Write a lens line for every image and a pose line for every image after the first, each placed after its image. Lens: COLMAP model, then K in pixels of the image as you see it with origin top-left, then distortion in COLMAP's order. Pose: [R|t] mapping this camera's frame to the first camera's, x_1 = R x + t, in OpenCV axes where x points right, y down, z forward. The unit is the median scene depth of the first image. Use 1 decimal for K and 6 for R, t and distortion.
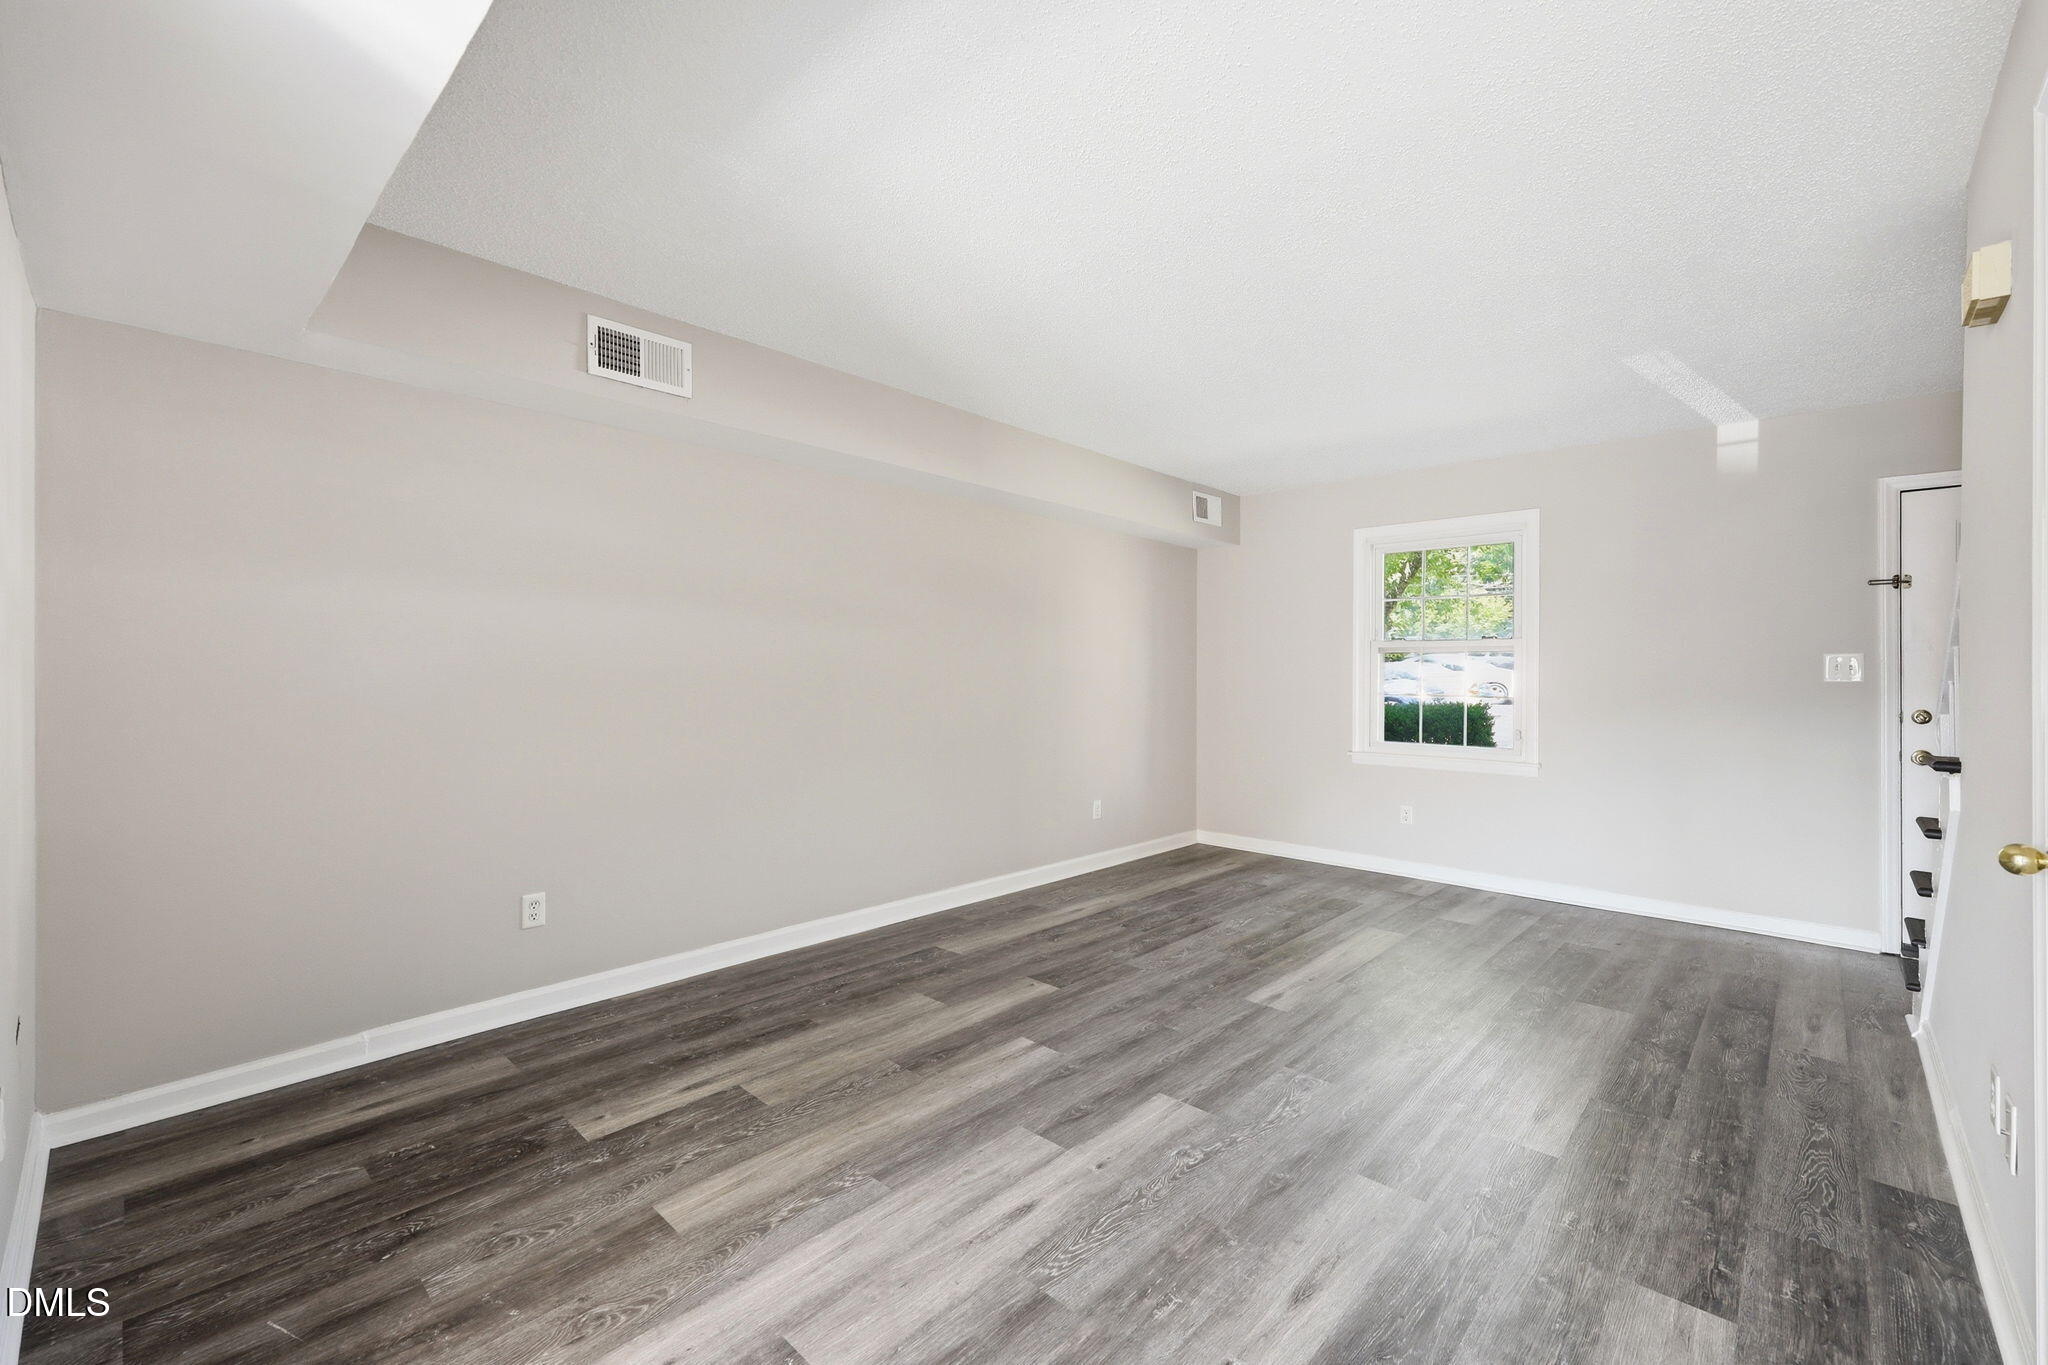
lens RADIAL K [[833.5, 0, 1024.0], [0, 833.5, 682.5], [0, 0, 1]] dist [-0.000910, -0.000250]
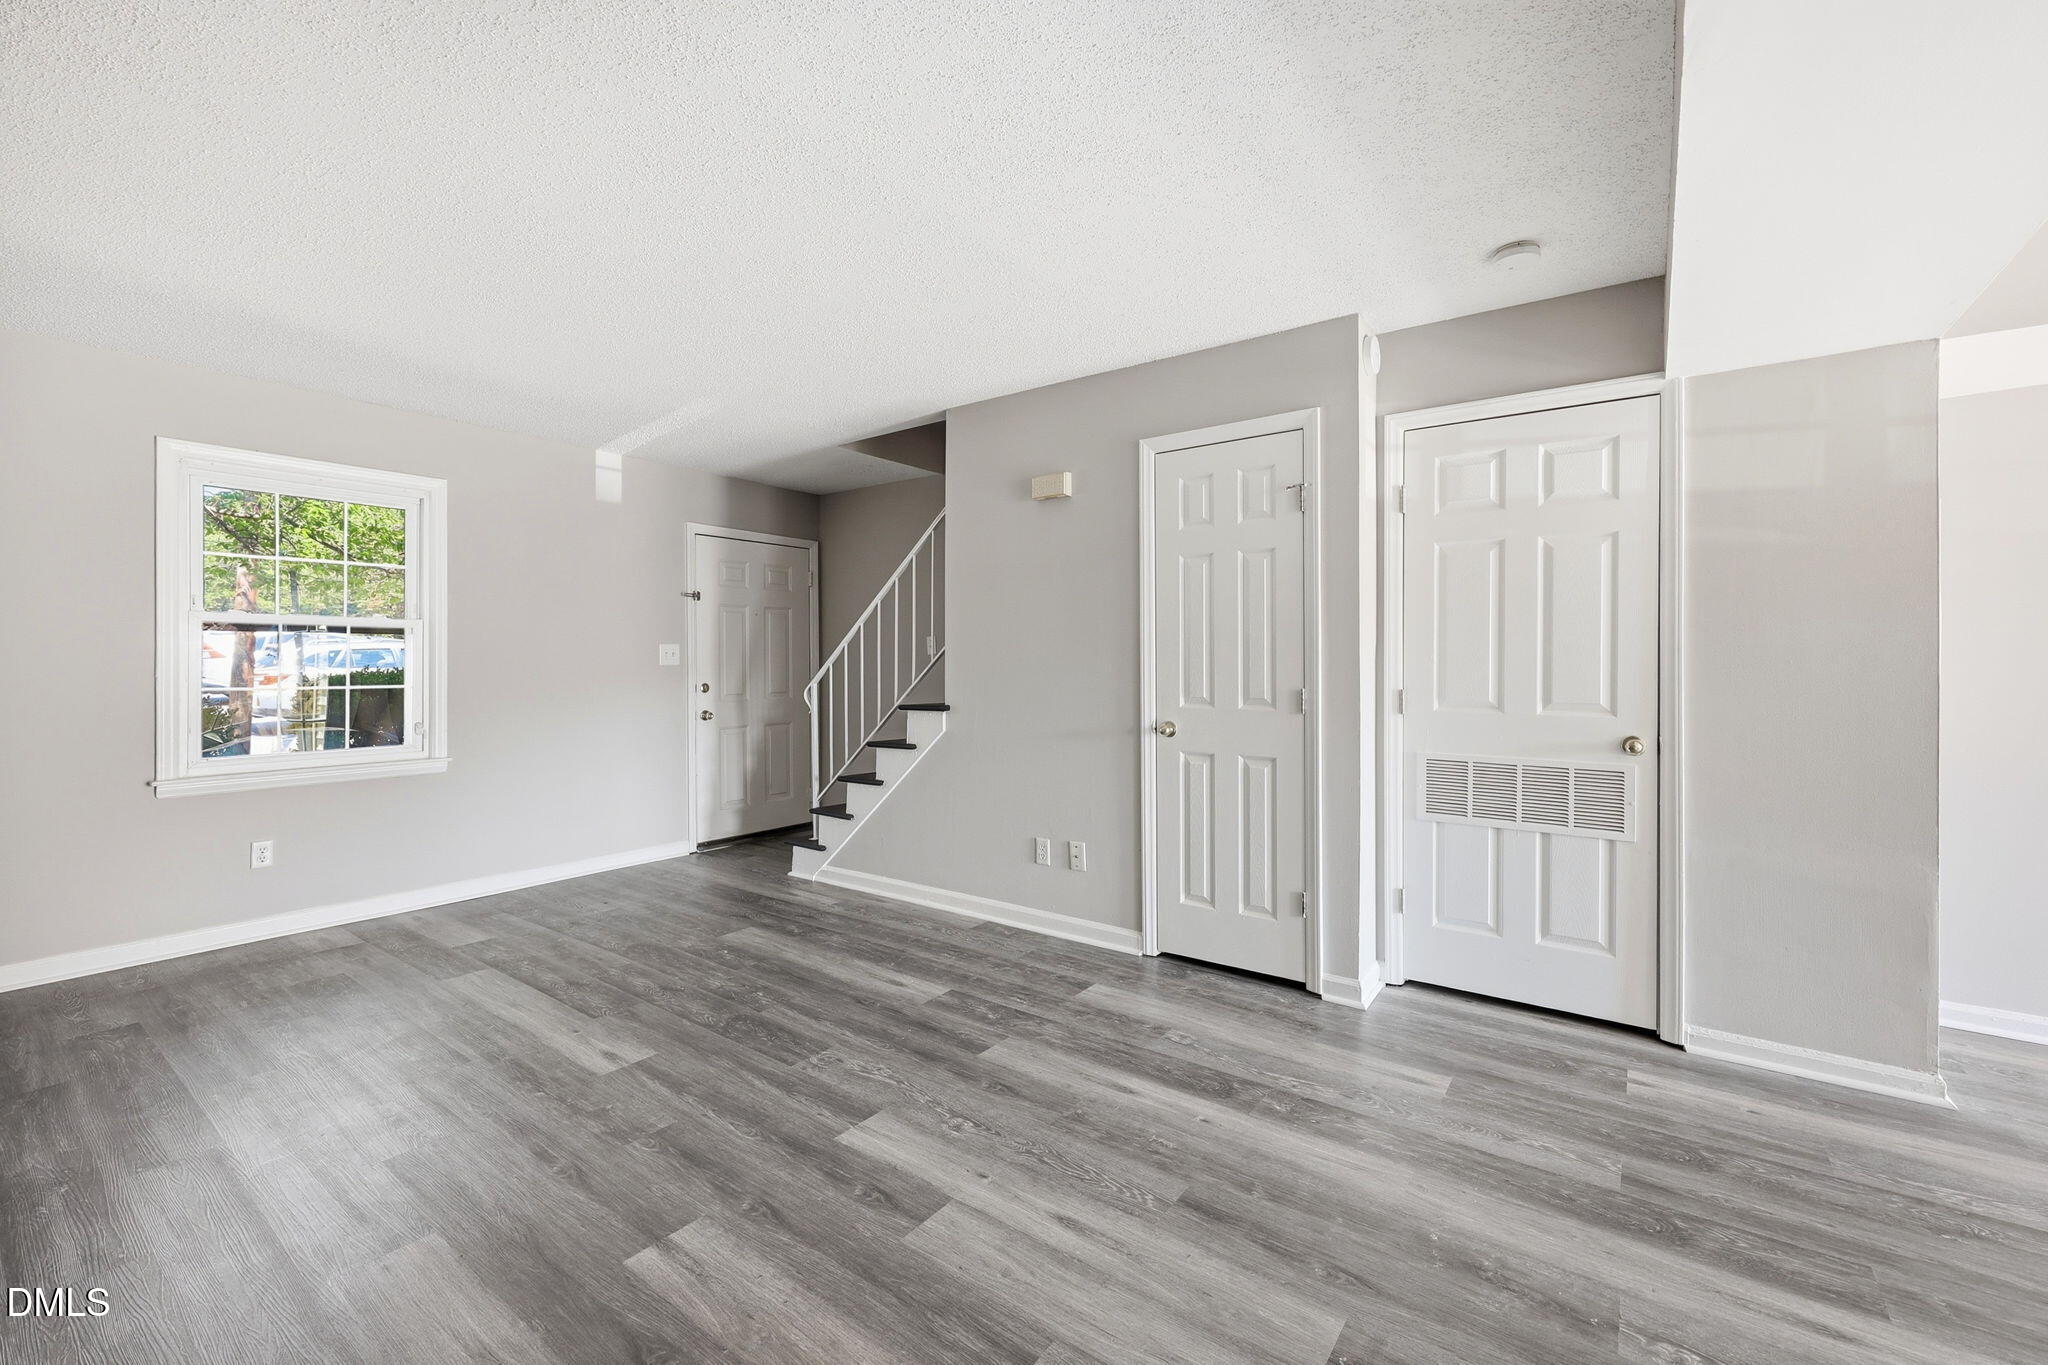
lens RADIAL K [[857.3, 0, 1024.6], [0, 857.3, 660.2], [0, 0, 1]] dist [0.000234, 0.000081]
pose [[-0.115710, -0.003738, 0.993276, -0.699002], [0.010178, 0.999936, 0.004949, -0.012807], [-0.993231, 0.010682, -0.115665, 0.832807]]
